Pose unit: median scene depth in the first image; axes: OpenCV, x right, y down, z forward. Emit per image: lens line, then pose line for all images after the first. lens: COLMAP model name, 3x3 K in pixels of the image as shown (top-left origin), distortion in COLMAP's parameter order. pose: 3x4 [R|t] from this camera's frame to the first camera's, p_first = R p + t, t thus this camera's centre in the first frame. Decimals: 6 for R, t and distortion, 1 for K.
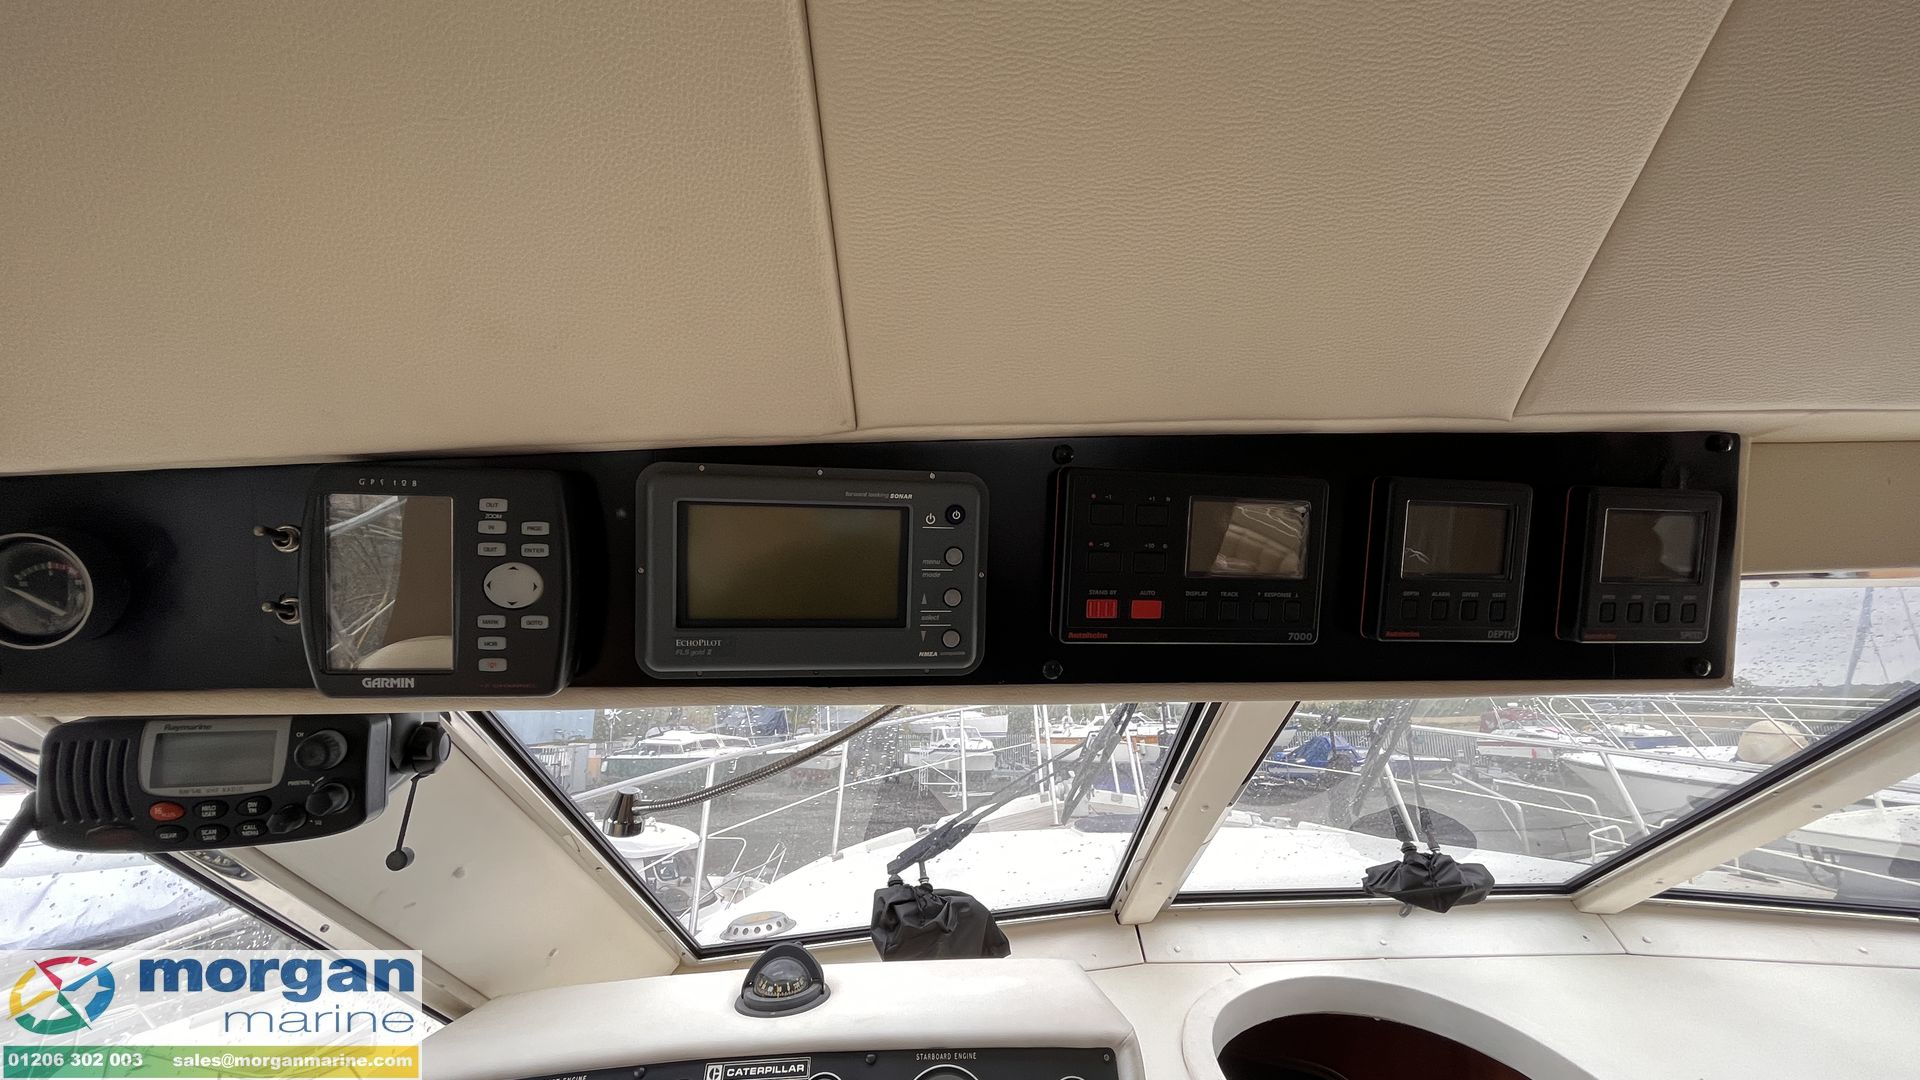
lens RADIAL K [[769.1, 0, 964.7], [0, 769.1, 533.2], [0, 0, 1]] dist [-0.001745, -0.000443]
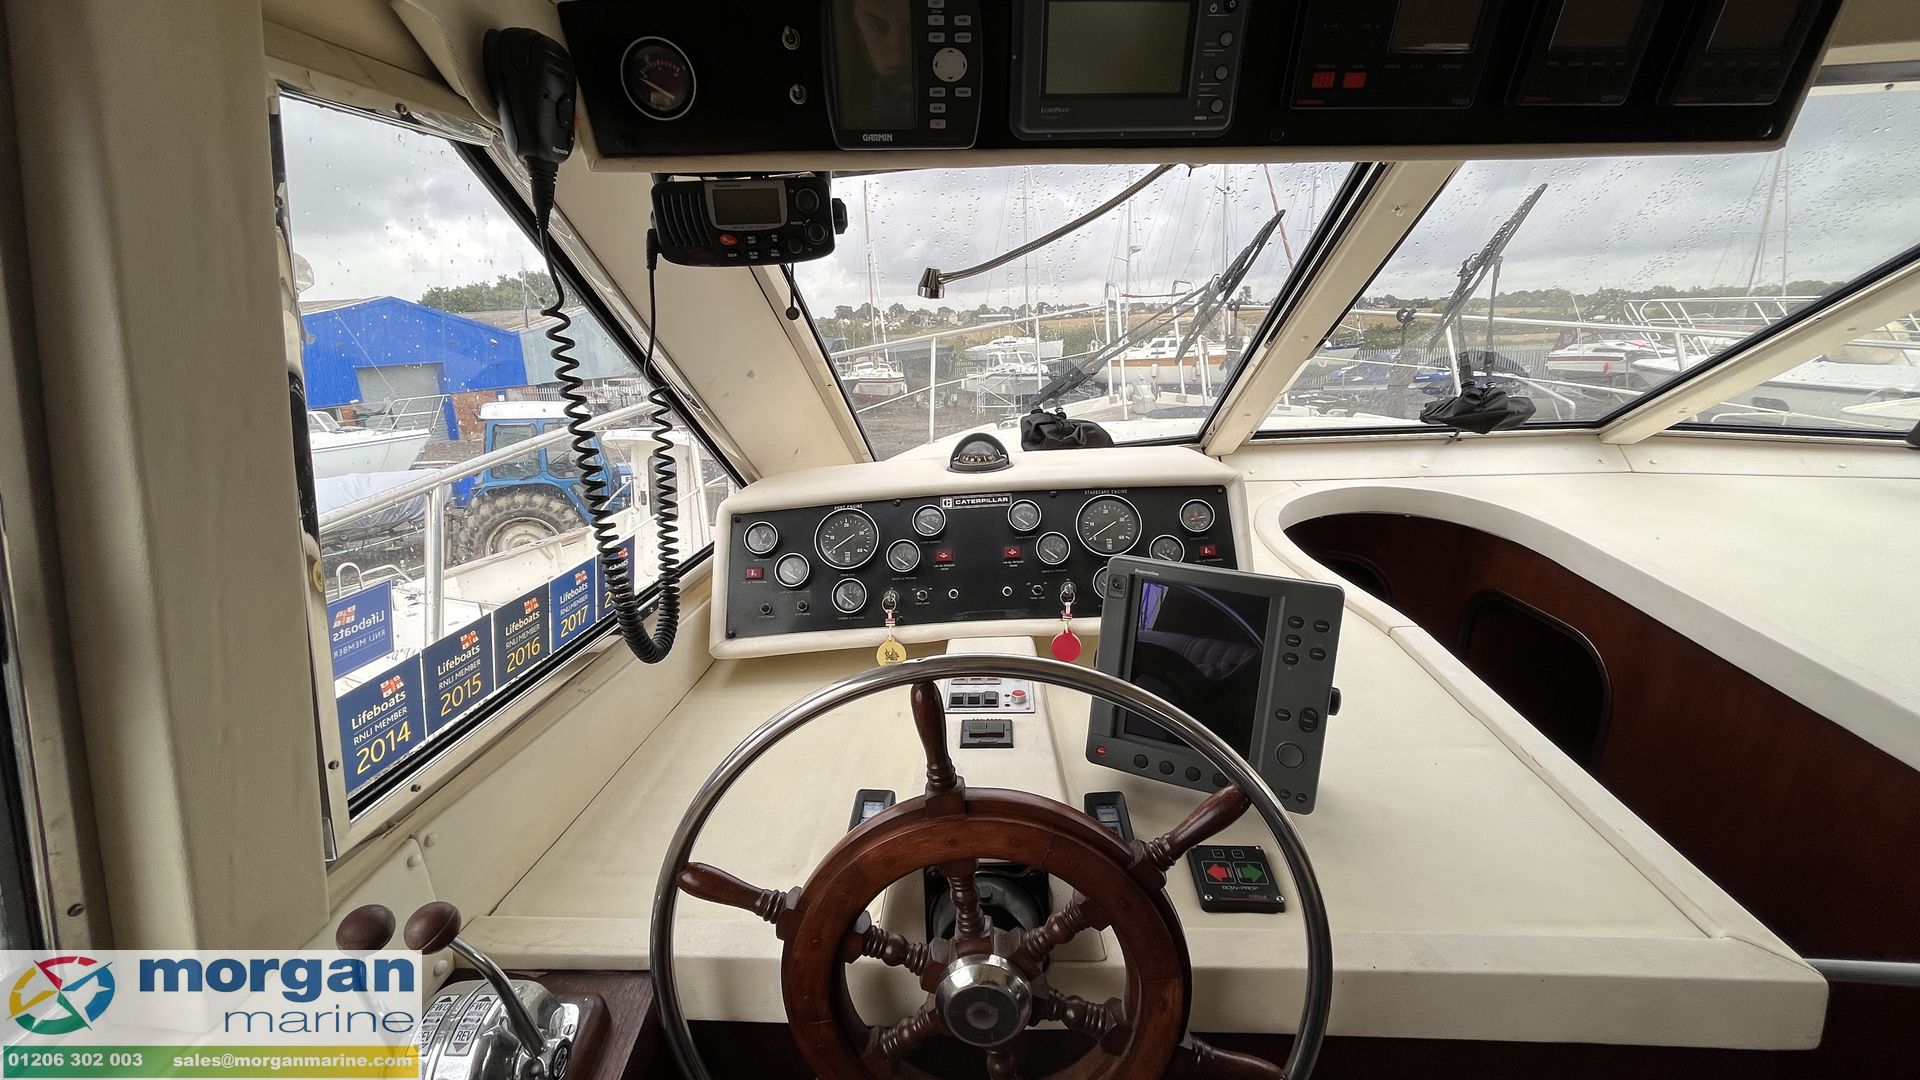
lens RADIAL K [[770.4, 0, 966.0], [0, 770.4, 529.3], [0, 0, 1]] dist [0.000309, -0.000192]
pose [[0.997782, -0.004848, -0.066383, -0.130929], [0.034244, 0.892609, 0.449530, 0.059075], [0.057075, -0.450806, 0.890795, -0.229075]]
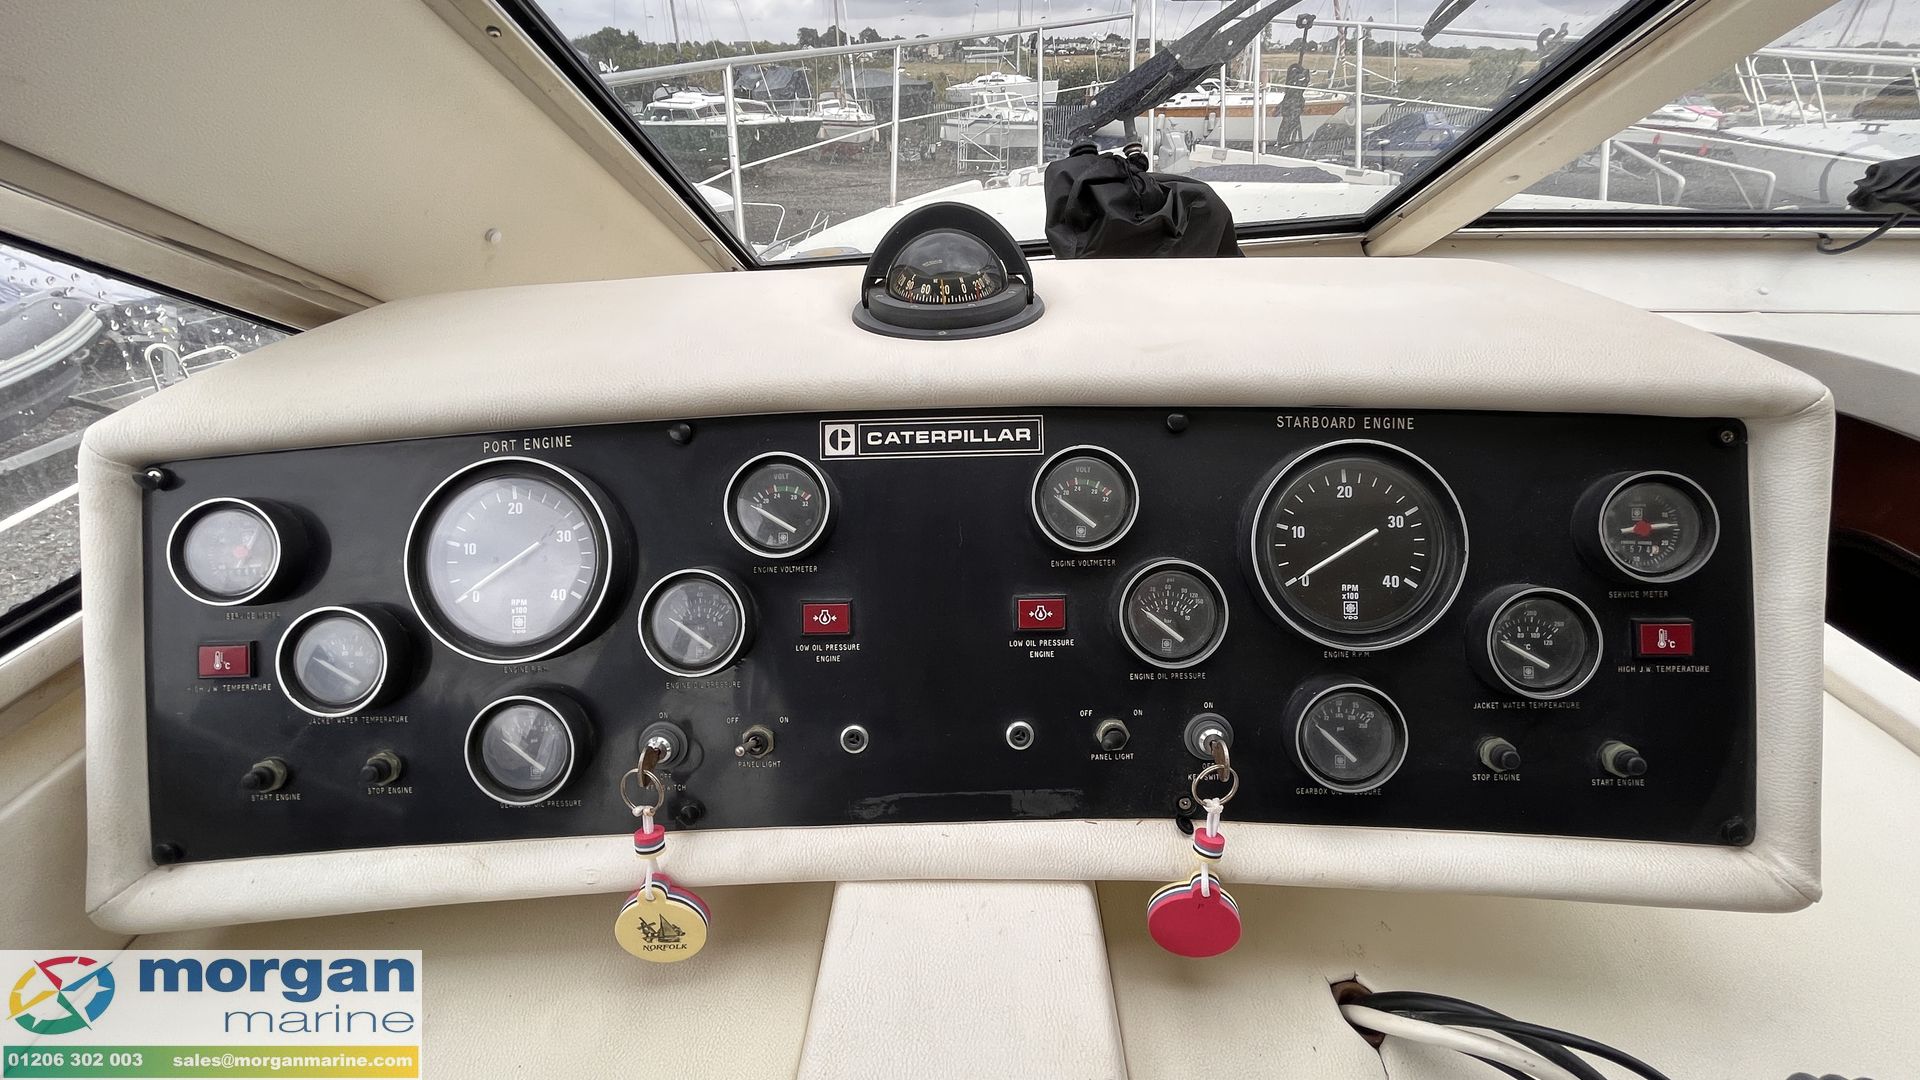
lens RADIAL K [[769.1, 0, 964.7], [0, 769.1, 533.2], [0, 0, 1]] dist [-0.001745, -0.000443]
pose [[0.998945, 0.033783, -0.031120, -0.159109], [-0.003062, 0.724980, 0.688764, 0.287886], [0.045830, -0.687941, 0.724318, 0.426094]]
